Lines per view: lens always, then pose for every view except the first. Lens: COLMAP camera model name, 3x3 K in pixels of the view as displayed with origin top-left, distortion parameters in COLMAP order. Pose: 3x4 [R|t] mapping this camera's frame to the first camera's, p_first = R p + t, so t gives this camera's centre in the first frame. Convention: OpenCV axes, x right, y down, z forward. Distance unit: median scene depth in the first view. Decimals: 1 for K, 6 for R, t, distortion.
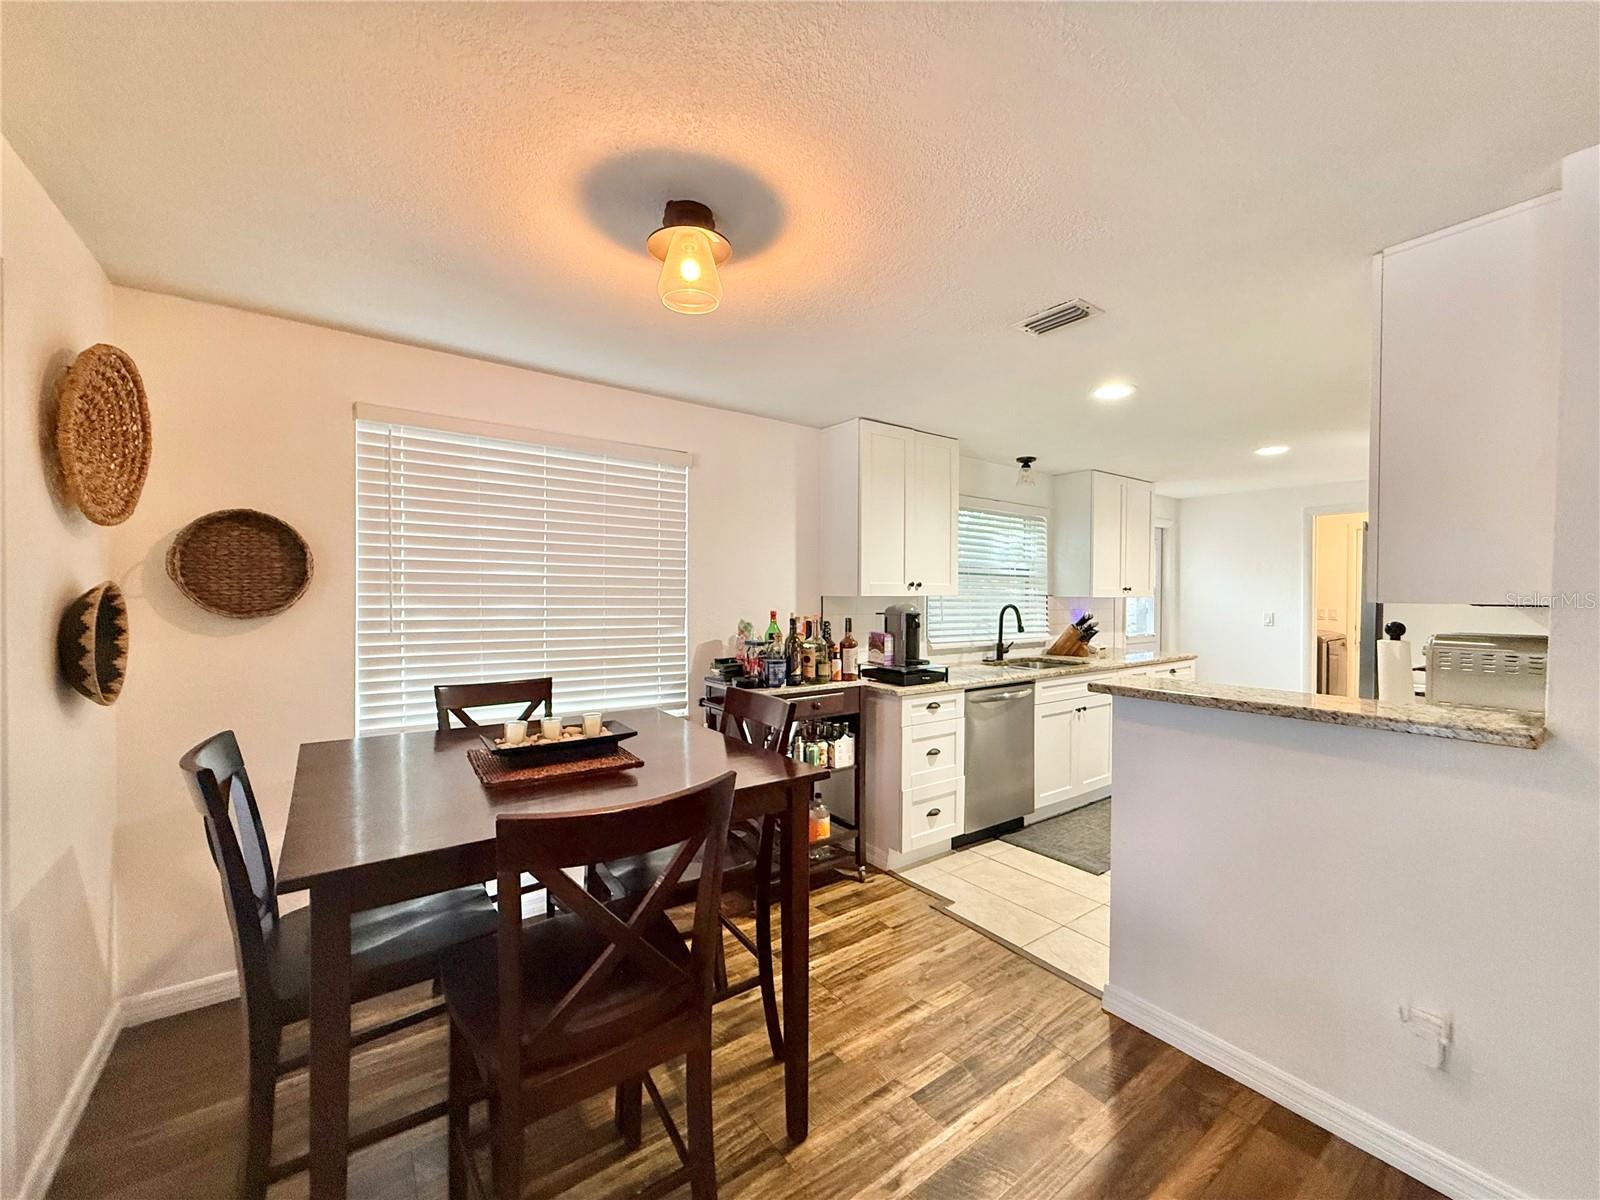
lens RADIAL K [[644.4, 0, 781.6], [0, 644.4, 598.9], [0, 0, 1]] dist [0.001190, 0.001344]
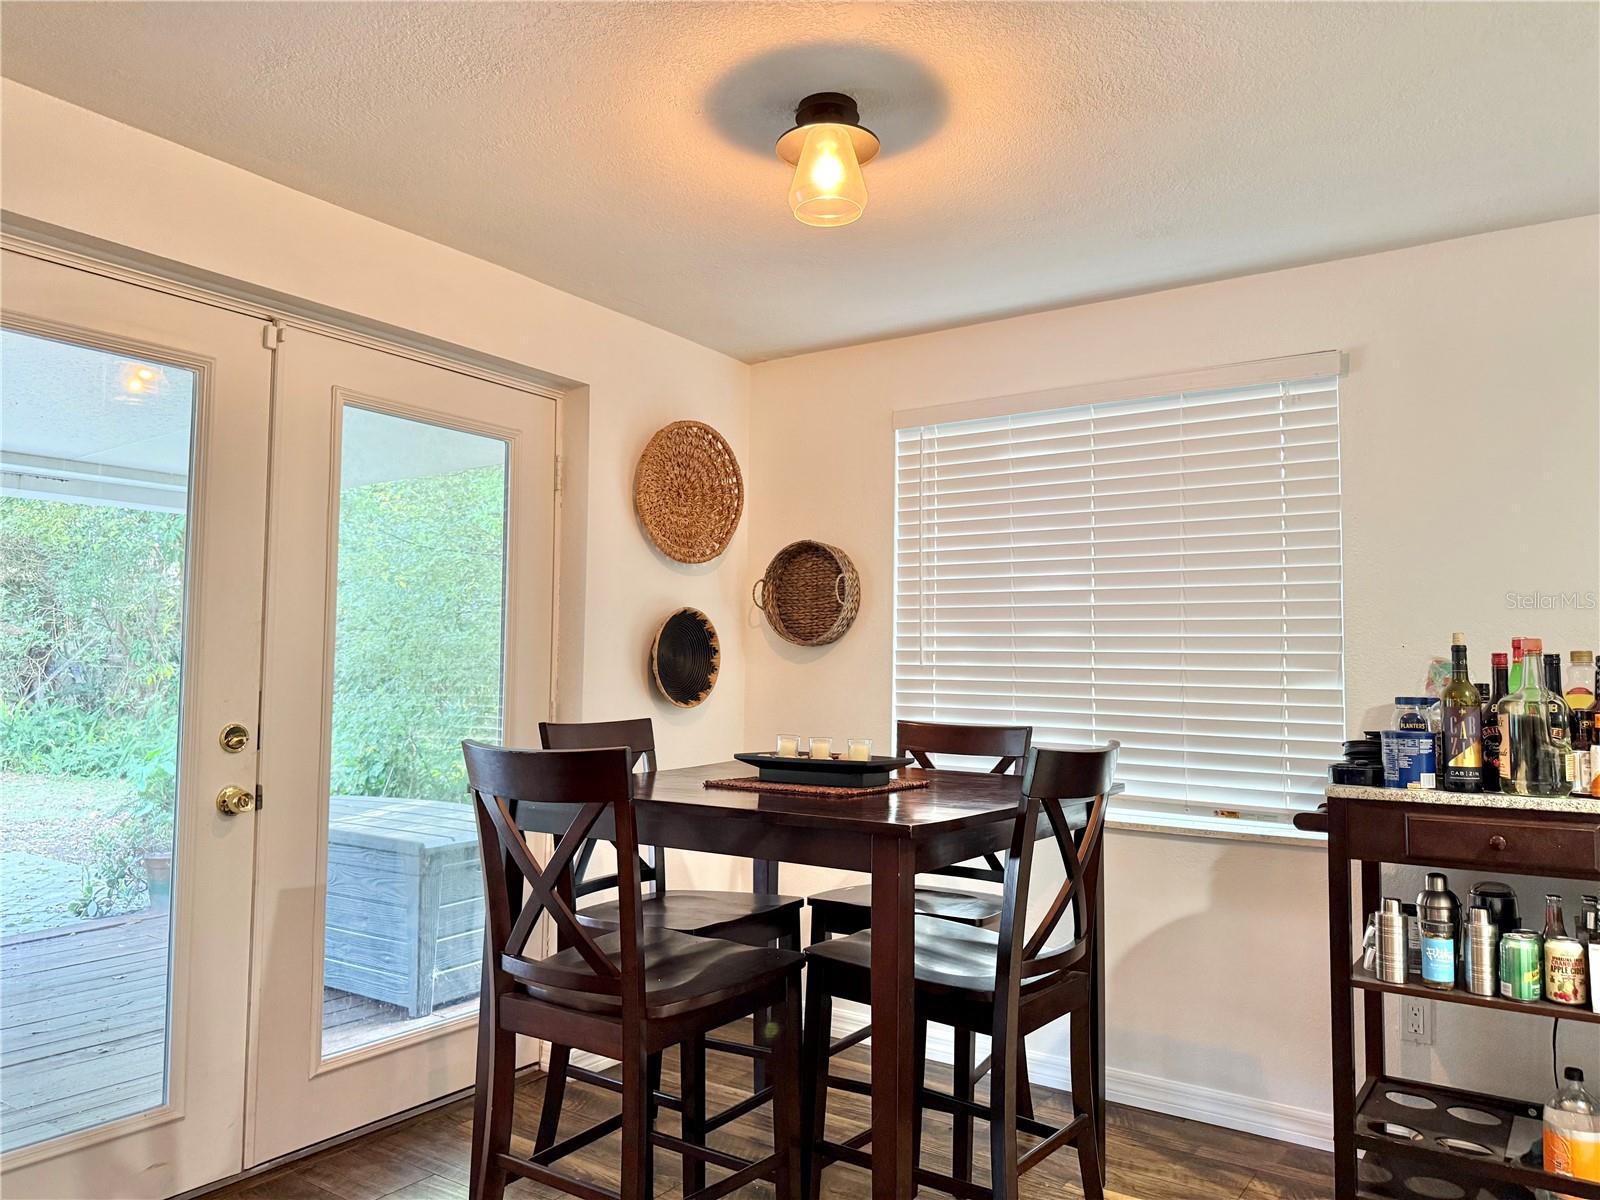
lens RADIAL K [[1124.5, 0, 799.7], [0, 1124.5, 608.0], [0, 0, 1]] dist [0.044522, -0.052420]
pose [[0.330606, -0.059049, -0.941920, 0.449594], [-0.023006, 0.997240, -0.070592, 0.051273], [0.943488, 0.045008, 0.328335, 0.206027]]
